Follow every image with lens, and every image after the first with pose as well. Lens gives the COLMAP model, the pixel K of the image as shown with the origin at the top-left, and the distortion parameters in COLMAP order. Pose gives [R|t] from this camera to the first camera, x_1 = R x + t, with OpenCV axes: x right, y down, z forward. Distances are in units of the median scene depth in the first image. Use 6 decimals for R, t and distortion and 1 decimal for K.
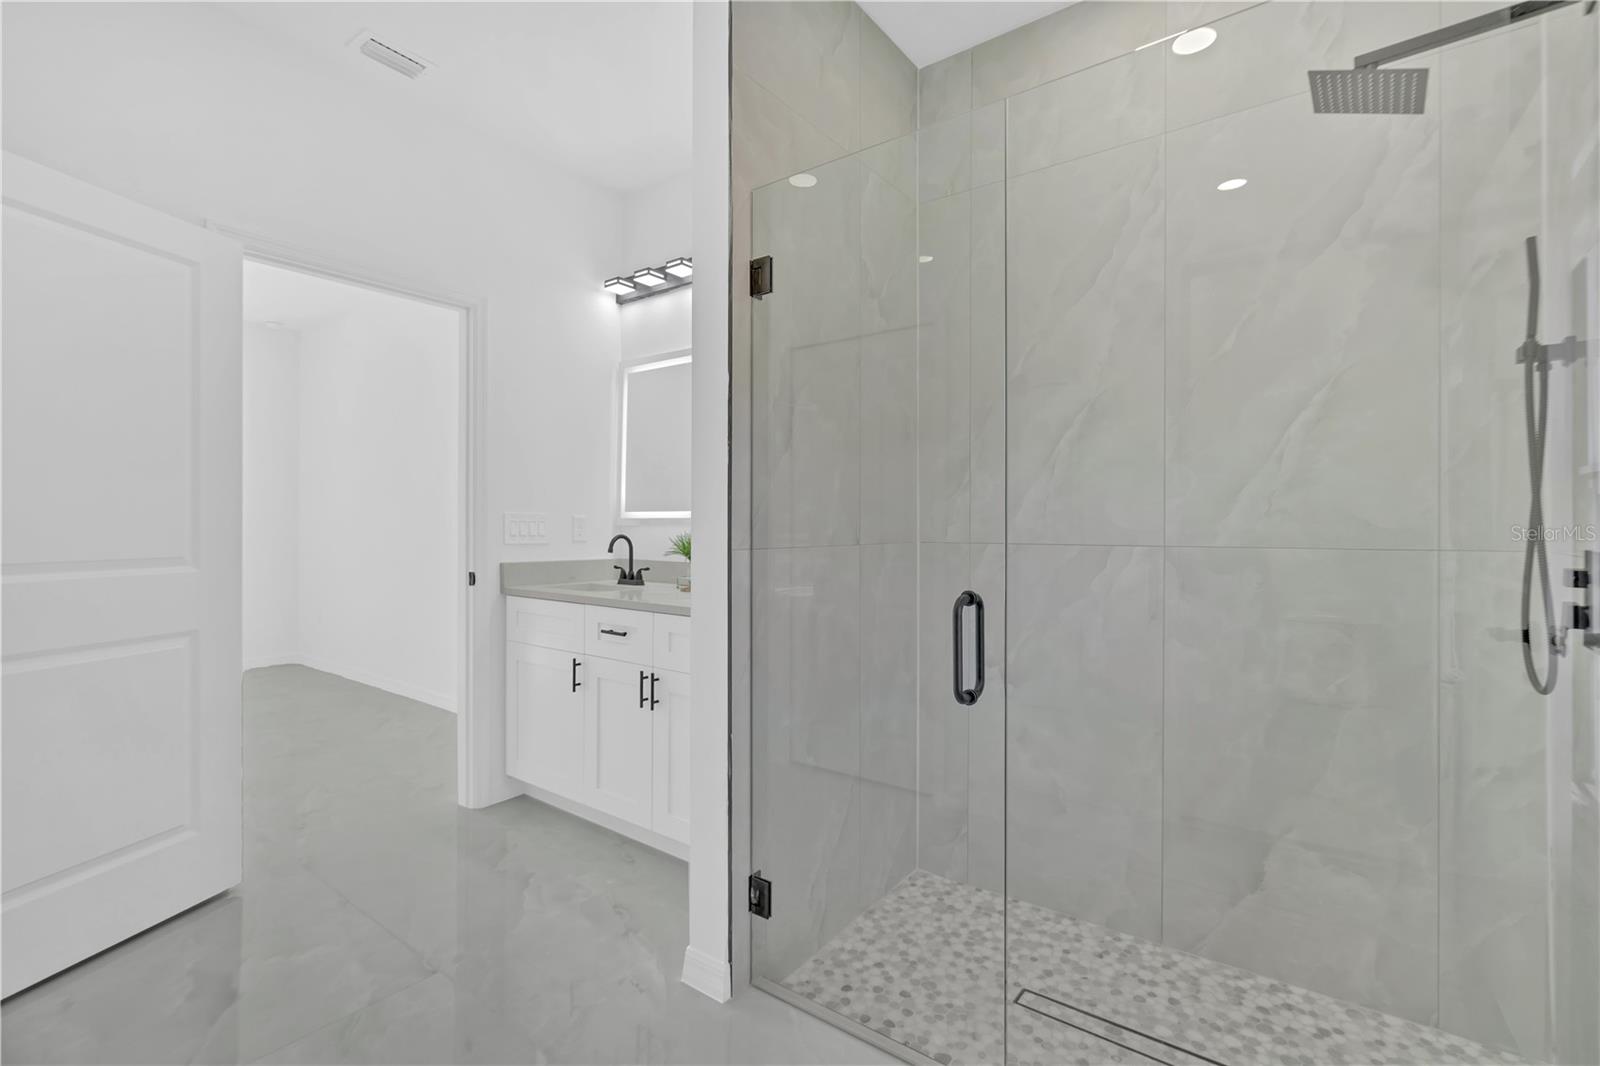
lens RADIAL K [[728.7, 0, 802.8], [0, 728.7, 533.8], [0, 0, 1]] dist [-0.001948, 0.000309]
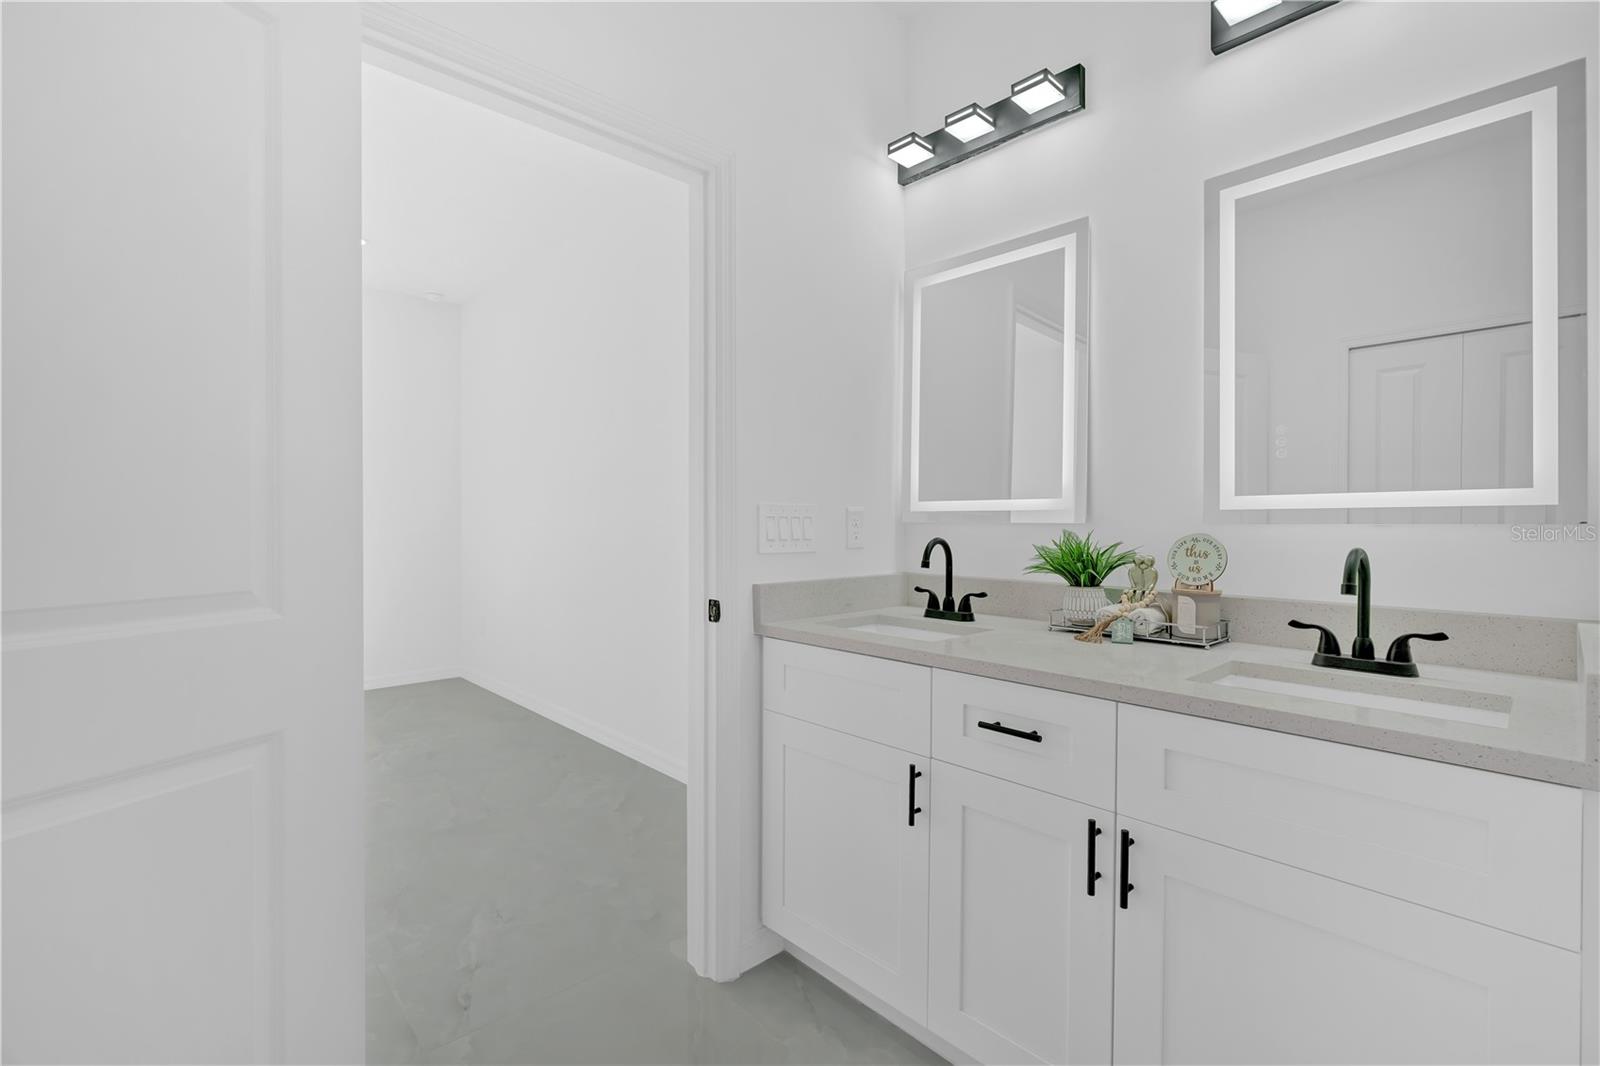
lens RADIAL K [[728.7, 0, 797.3], [0, 728.7, 528.7], [0, 0, 1]] dist [-0.001948, 0.000309]
pose [[0.985604, -0.004119, -0.169023, -0.268863], [0.004065, 0.999992, -0.000668, -0.006708], [0.169024, -0.000029, 0.985612, 0.388307]]
